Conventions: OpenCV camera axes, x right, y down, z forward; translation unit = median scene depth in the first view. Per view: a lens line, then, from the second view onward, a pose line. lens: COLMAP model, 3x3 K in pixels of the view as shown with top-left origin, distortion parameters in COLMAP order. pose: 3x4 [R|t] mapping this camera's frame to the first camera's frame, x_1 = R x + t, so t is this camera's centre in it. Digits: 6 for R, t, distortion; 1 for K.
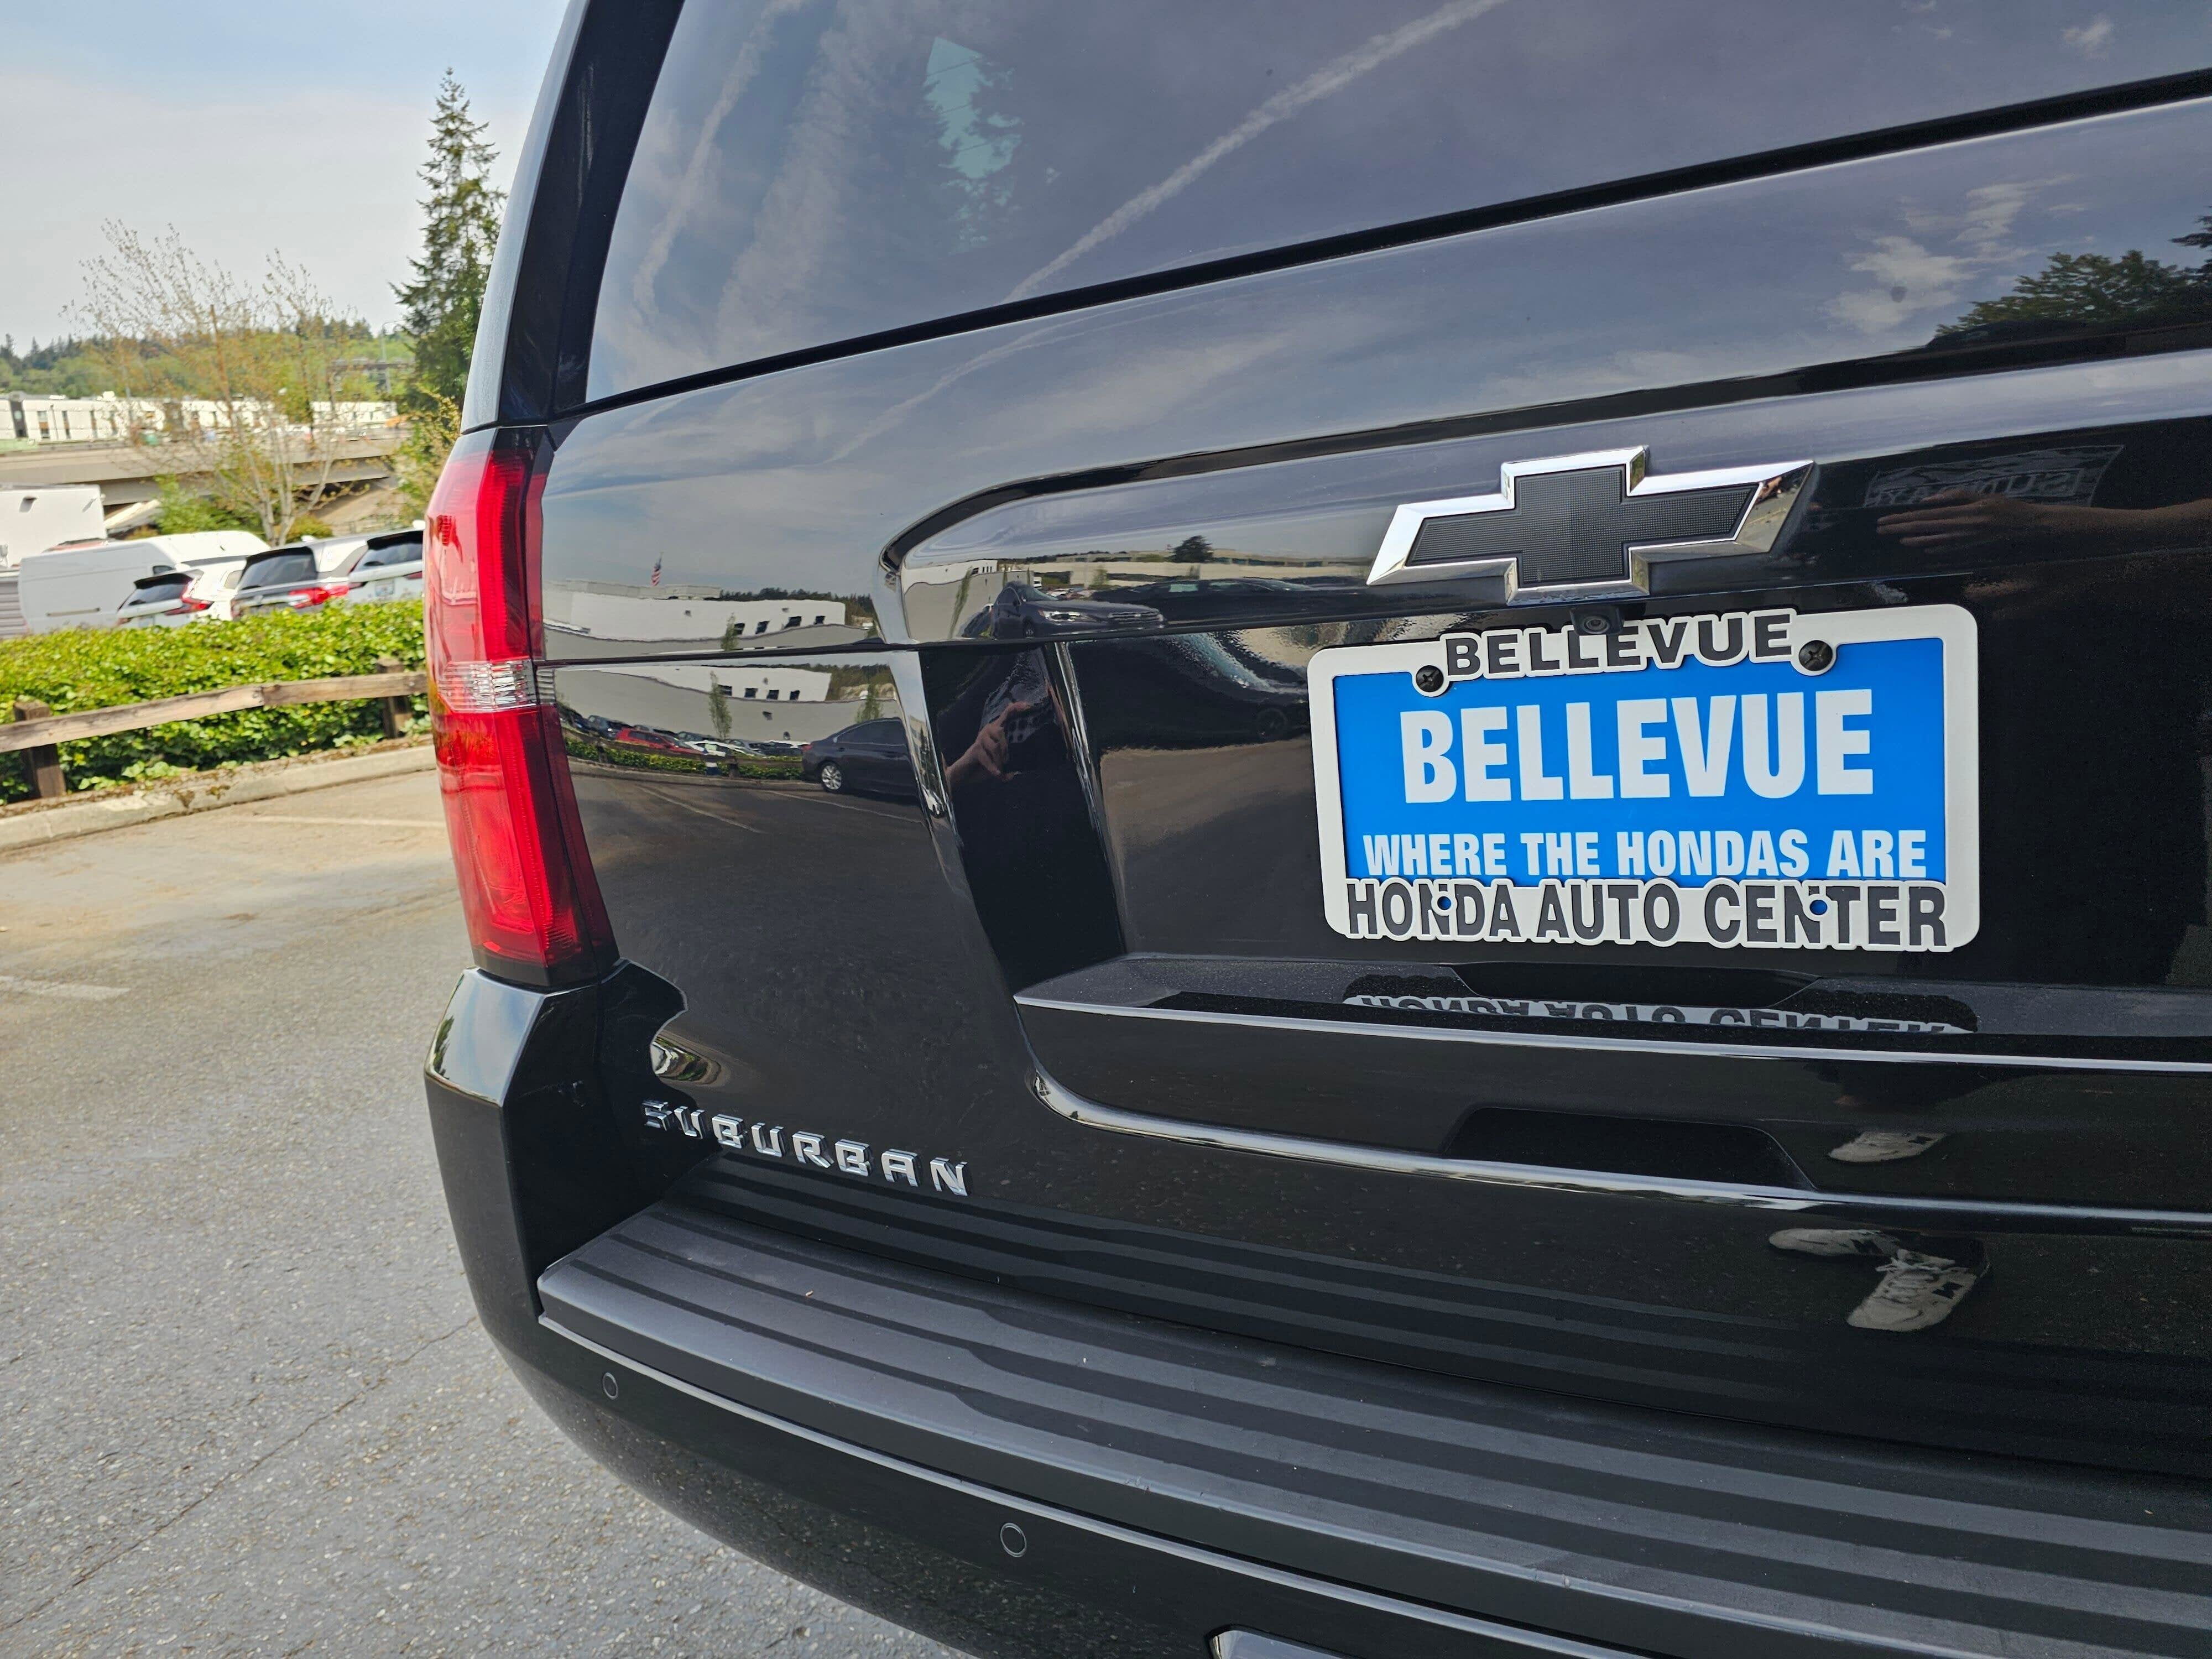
lens RADIAL K [[1485.7, 0, 1124.4], [0, 1485.7, 843.2], [0, 0, 1]] dist [0.047036, -0.037237]
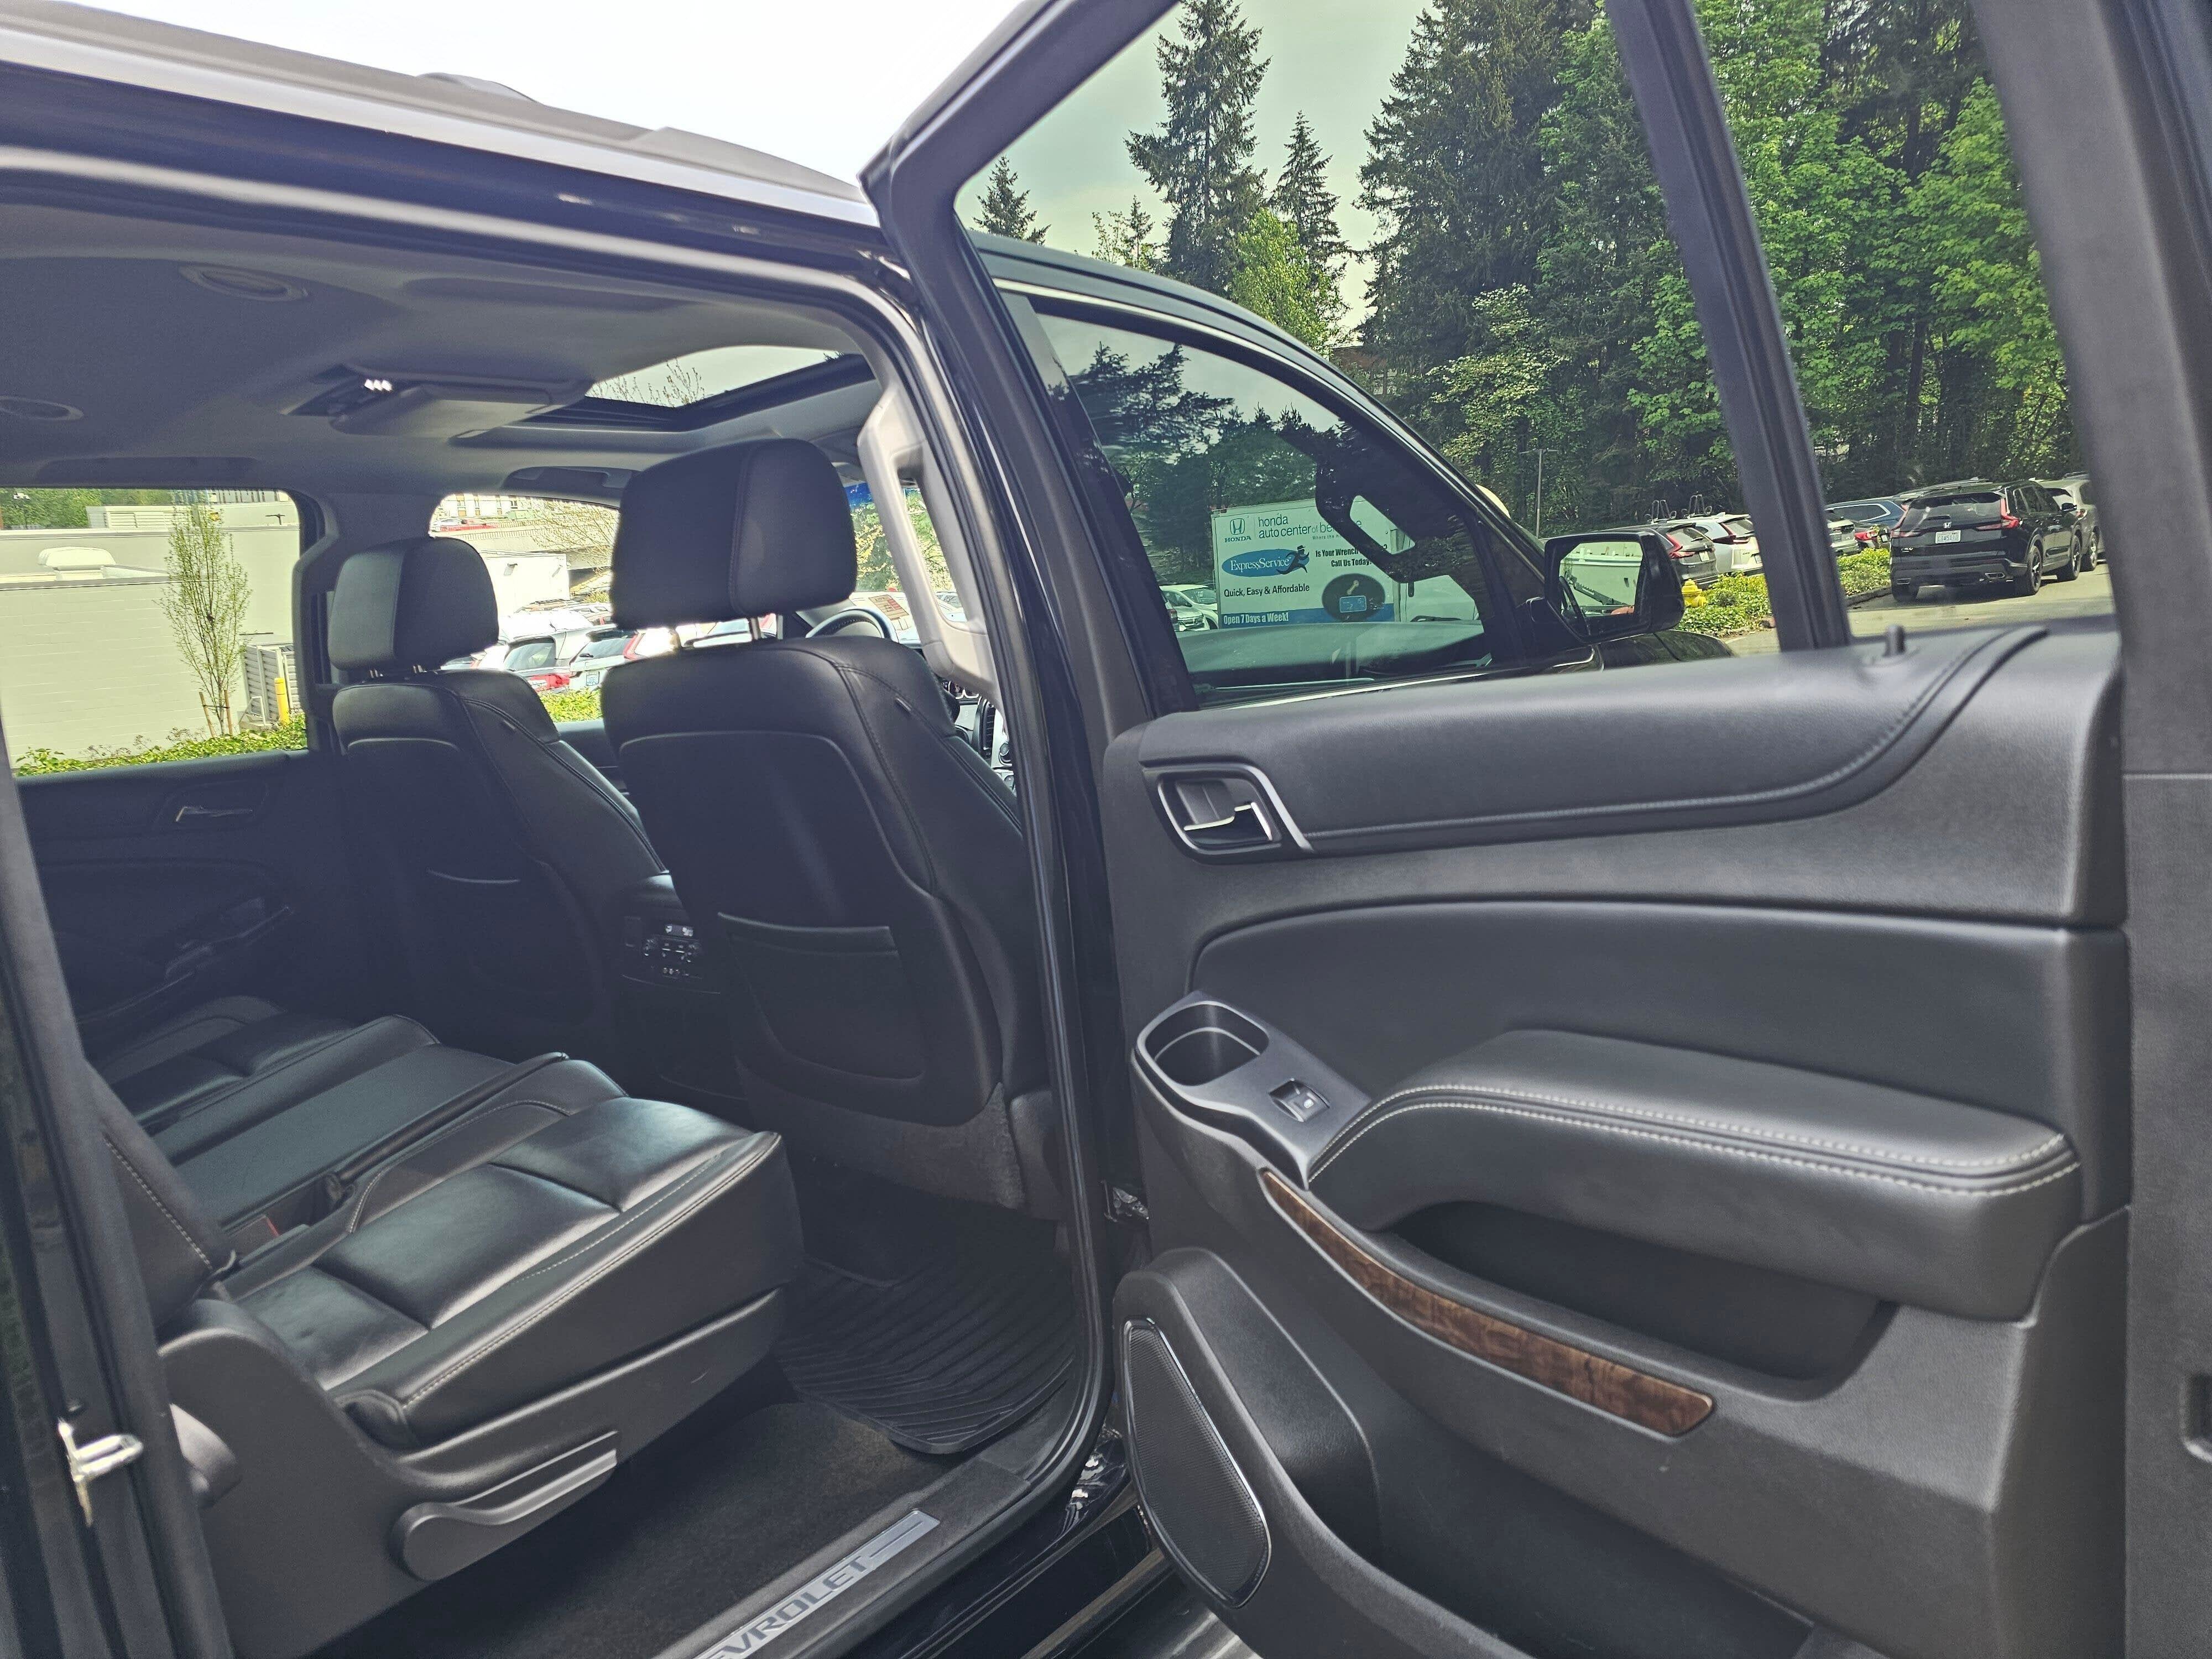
lens RADIAL K [[1485.7, 0, 1089.7], [0, 1485.7, 841.9], [0, 0, 1]] dist [0.047036, -0.037237]
pose [[0.959192, 0.061278, -0.276037, 2.949661], [-0.072355, 0.996924, -0.030114, -0.878610], [0.273342, 0.048857, 0.960675, 1.350731]]
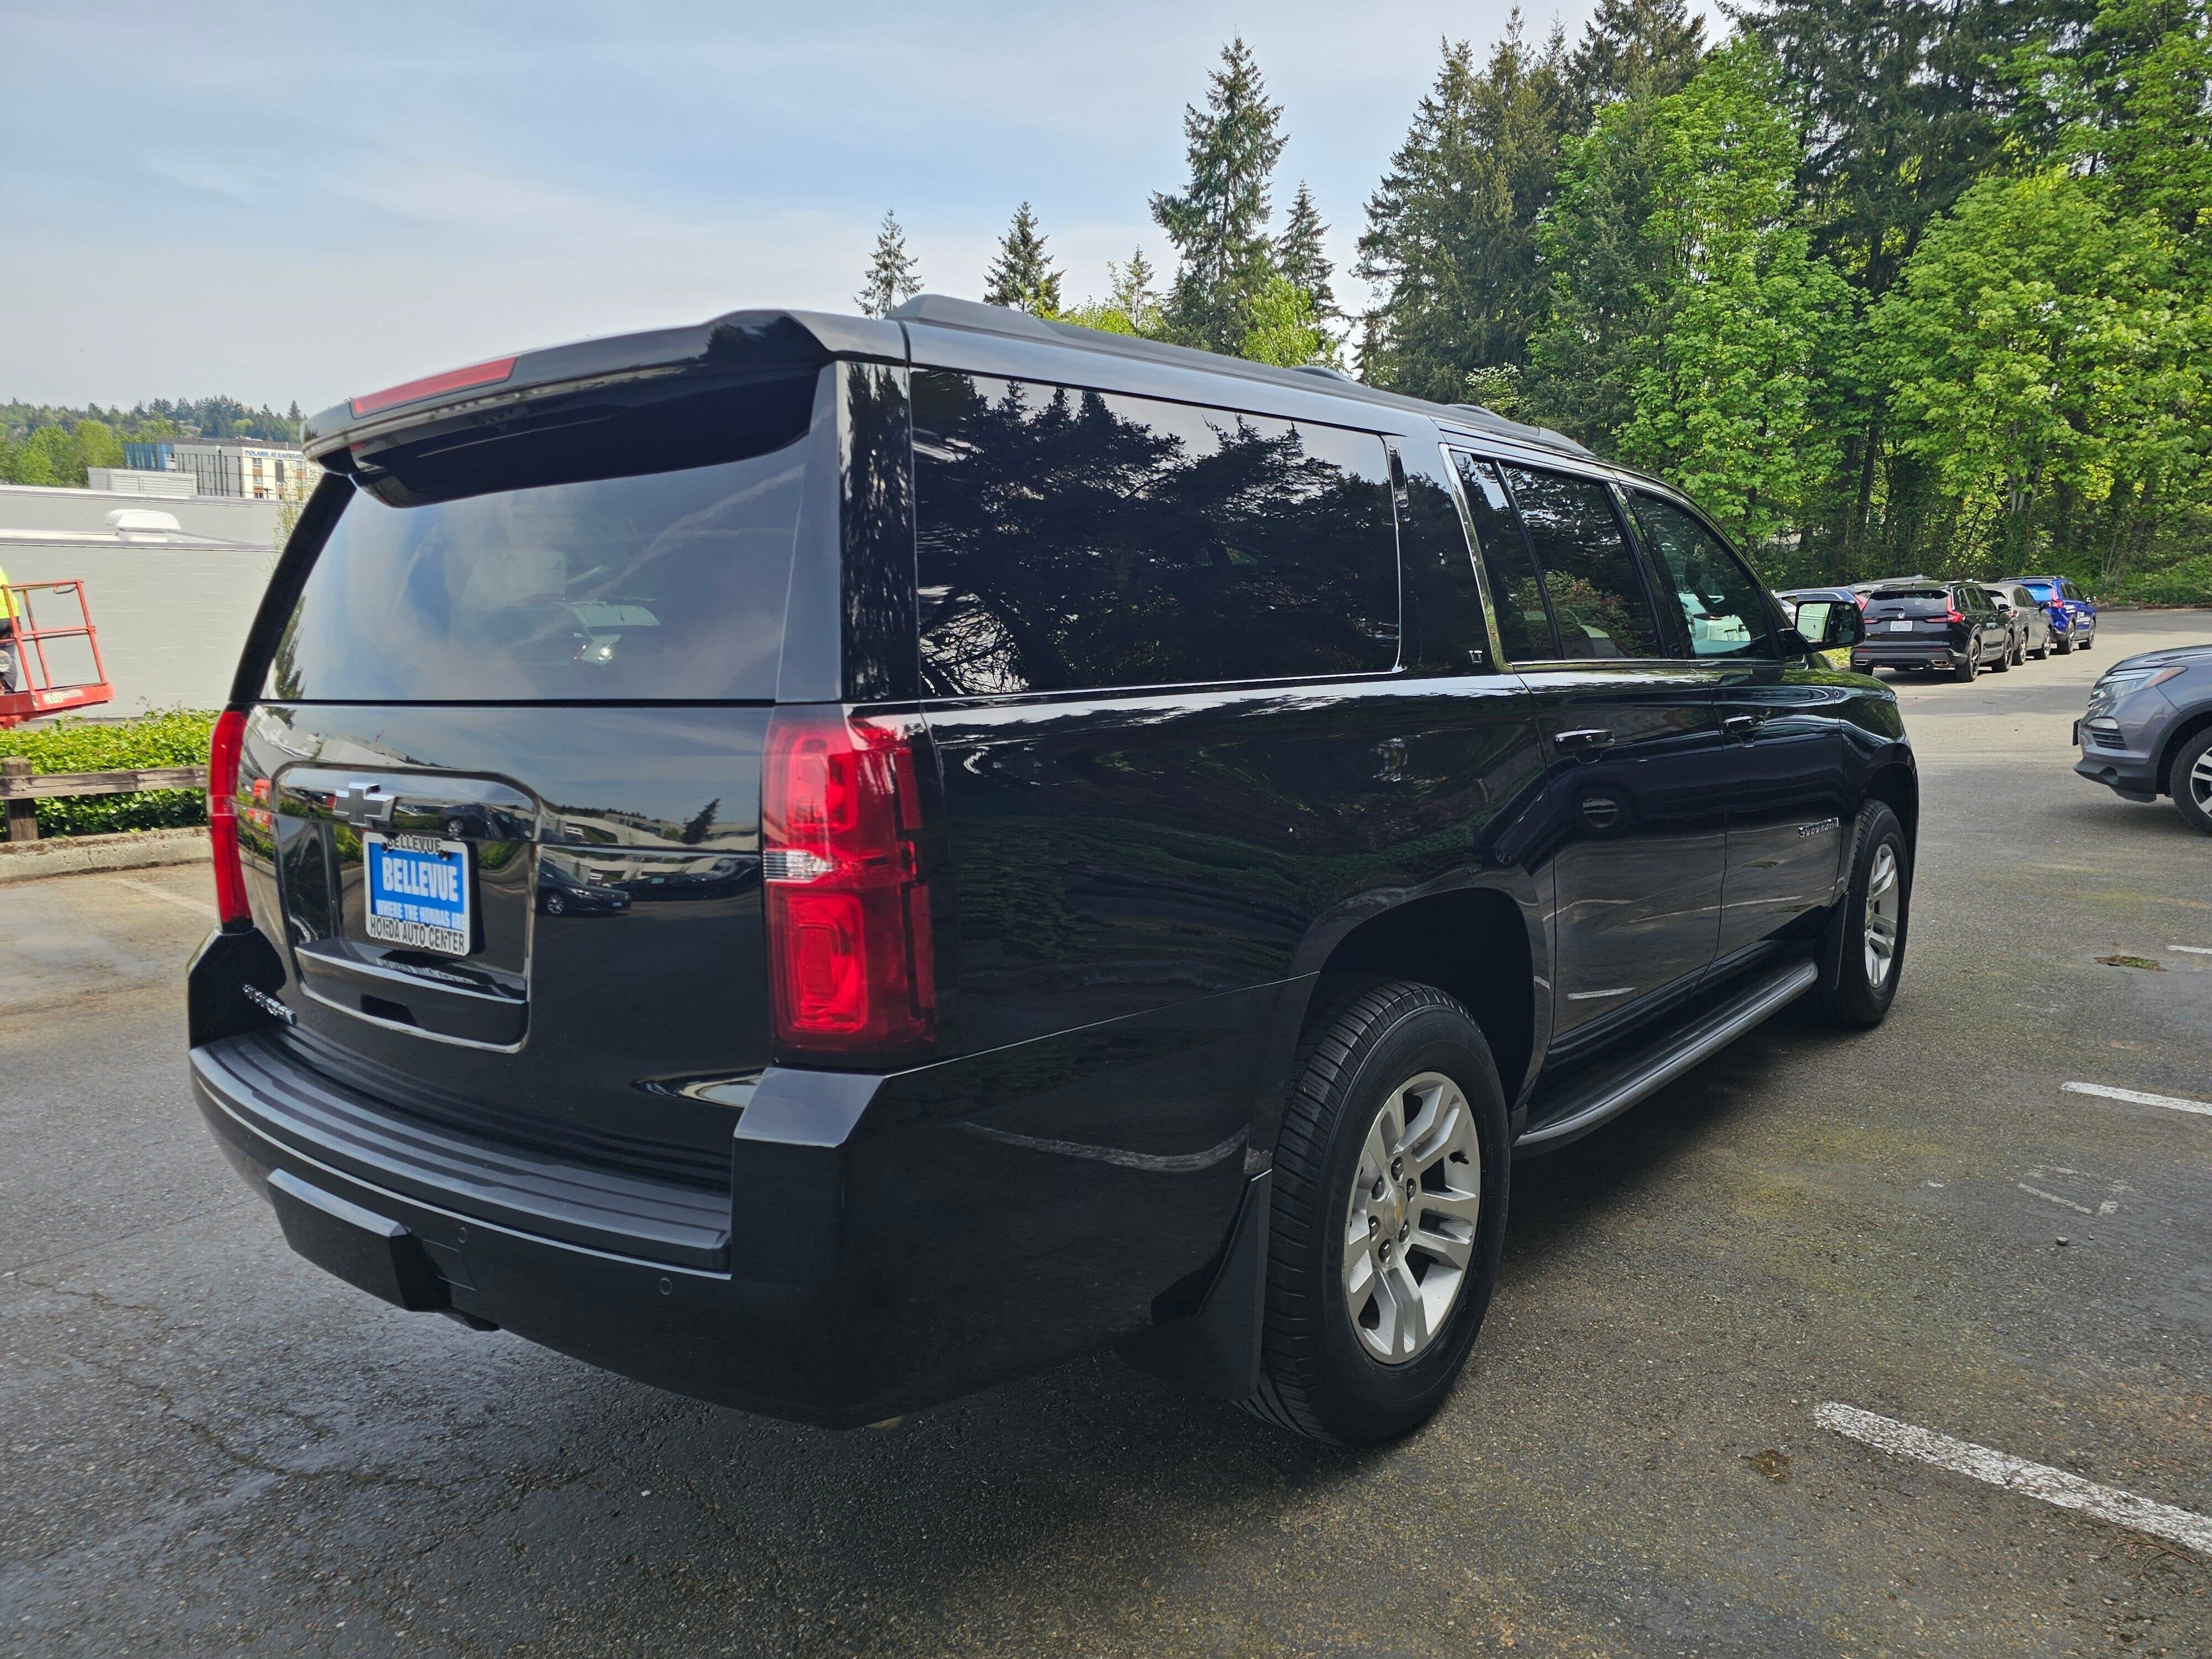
lens RADIAL K [[1485.7, 0, 1117.5], [0, 1485.7, 828.3], [0, 0, 1]] dist [0.047036, -0.037237]
pose [[0.967291, 0.113385, -0.226916, 1.987996], [-0.131443, 0.989120, -0.066070, -0.124708], [0.216956, 0.093735, 0.971671, -1.365412]]
